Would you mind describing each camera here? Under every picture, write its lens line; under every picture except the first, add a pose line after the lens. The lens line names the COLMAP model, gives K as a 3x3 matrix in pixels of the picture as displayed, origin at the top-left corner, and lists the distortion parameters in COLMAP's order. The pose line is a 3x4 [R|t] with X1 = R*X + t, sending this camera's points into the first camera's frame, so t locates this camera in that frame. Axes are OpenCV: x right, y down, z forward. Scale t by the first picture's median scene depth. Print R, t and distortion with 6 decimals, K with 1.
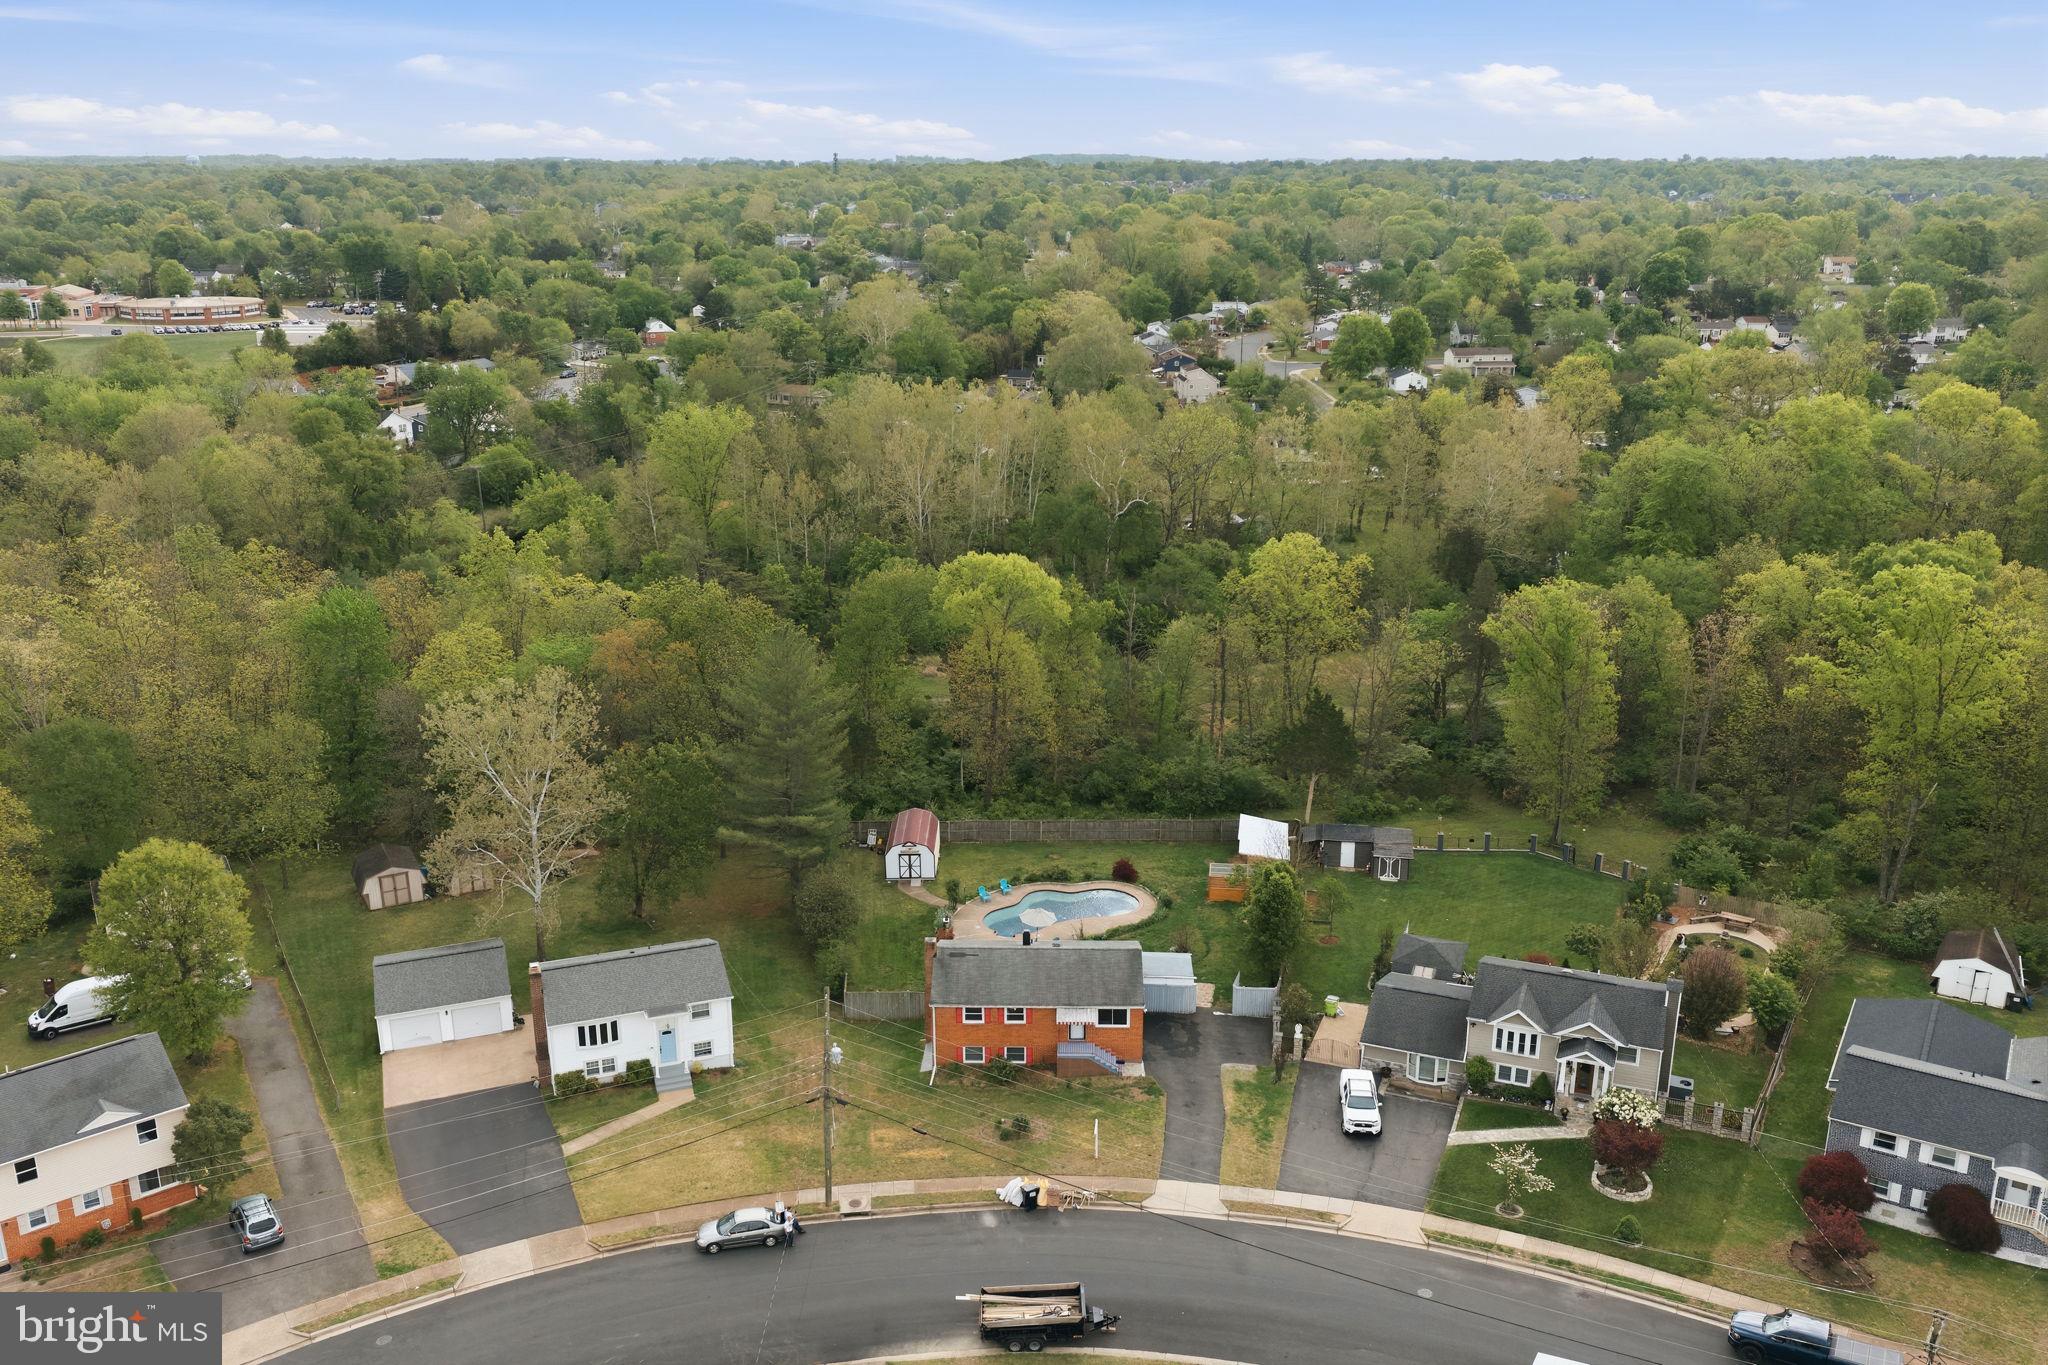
lens RADIAL K [[1711.3, 0, 1030.8], [0, 1711.3, 682.5], [0, 0, 1]] dist [0.006475, -0.007747]
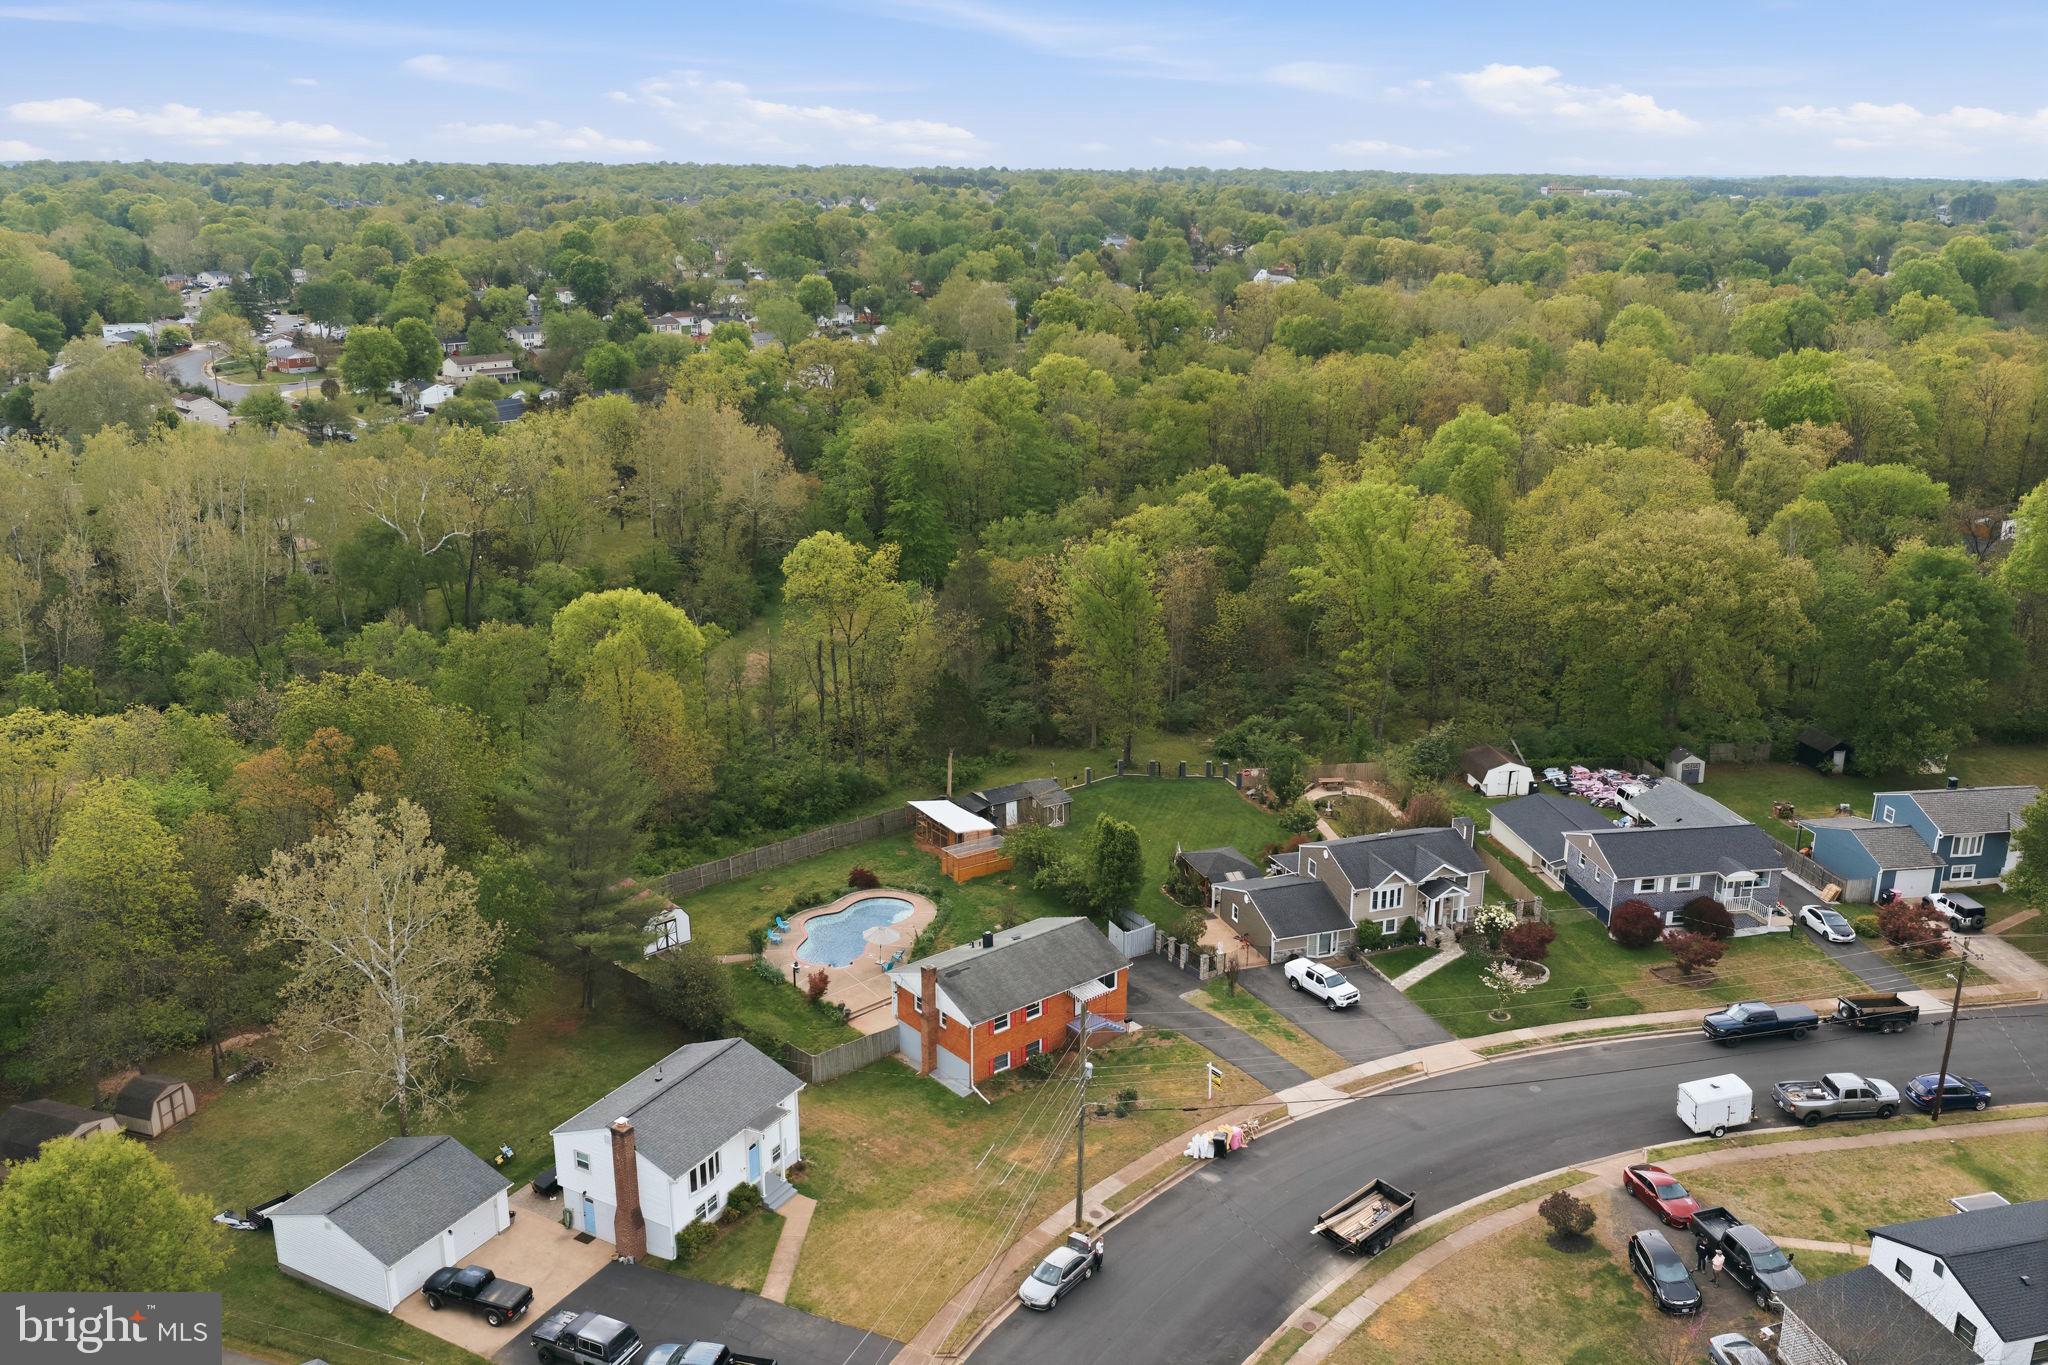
lens RADIAL K [[1711.3, 0, 1030.8], [0, 1711.3, 682.5], [0, 0, 1]] dist [0.006475, -0.007747]
pose [[0.758381, -0.184713, 0.625092, -0.611988], [0.186030, 0.980456, 0.064025, -0.061918], [-0.624701, 0.067731, 0.777921, 0.198550]]
